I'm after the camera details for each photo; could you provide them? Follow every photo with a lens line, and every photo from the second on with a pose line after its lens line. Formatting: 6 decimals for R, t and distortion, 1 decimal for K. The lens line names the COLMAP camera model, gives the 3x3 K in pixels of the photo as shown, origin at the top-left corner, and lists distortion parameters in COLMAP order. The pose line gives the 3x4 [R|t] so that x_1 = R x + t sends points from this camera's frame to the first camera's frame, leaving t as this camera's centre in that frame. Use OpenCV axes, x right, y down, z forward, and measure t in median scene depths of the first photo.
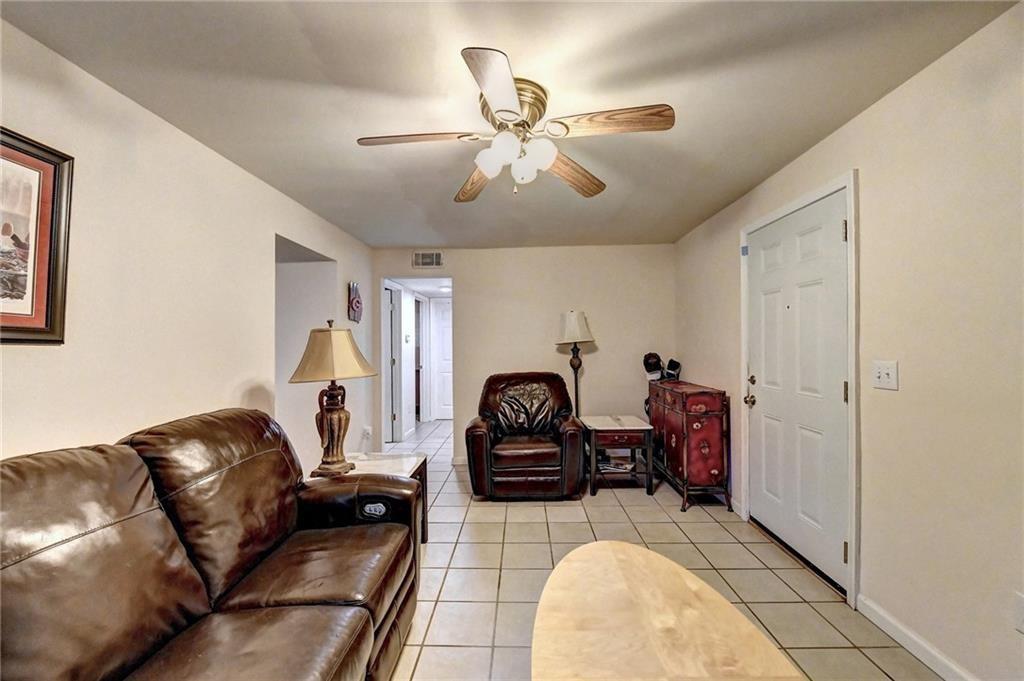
lens RADIAL K [[408.6, 0, 512.6], [0, 408.6, 337.2], [0, 0, 1]] dist [0.000244, 0.000004]
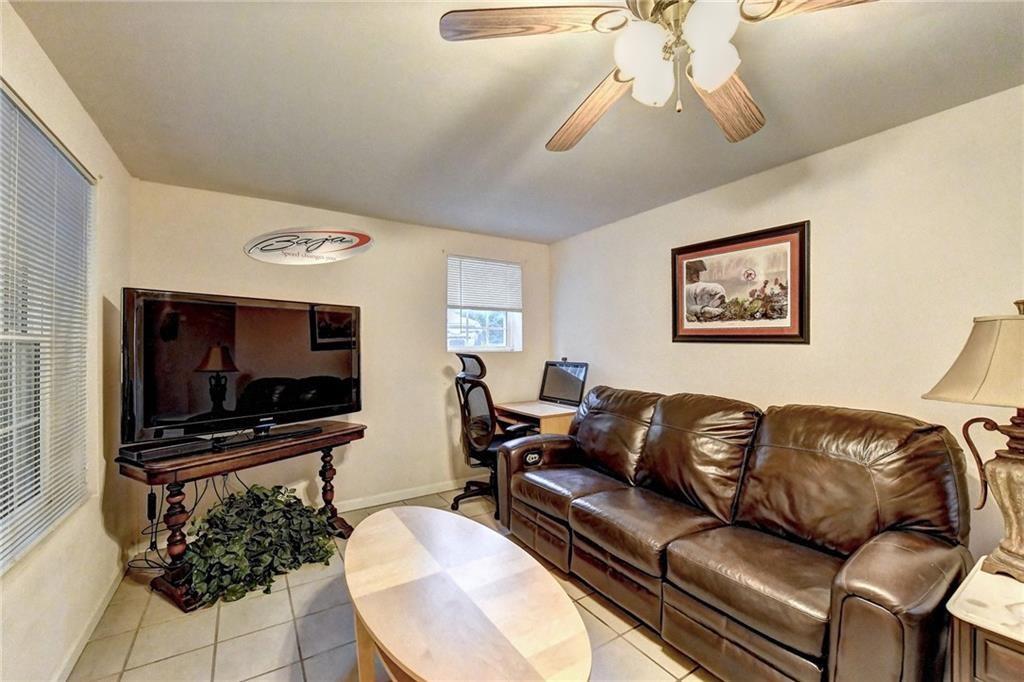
lens RADIAL K [[418.3, 0, 514.3], [0, 418.3, 341.2], [0, 0, 1]] dist [-0.009564, -0.000488]
pose [[-0.829854, -0.002286, -0.557976, 0.720398], [0.009329, 0.999795, -0.017970, 0.022879], [0.557902, -0.020118, -0.829663, 1.765653]]
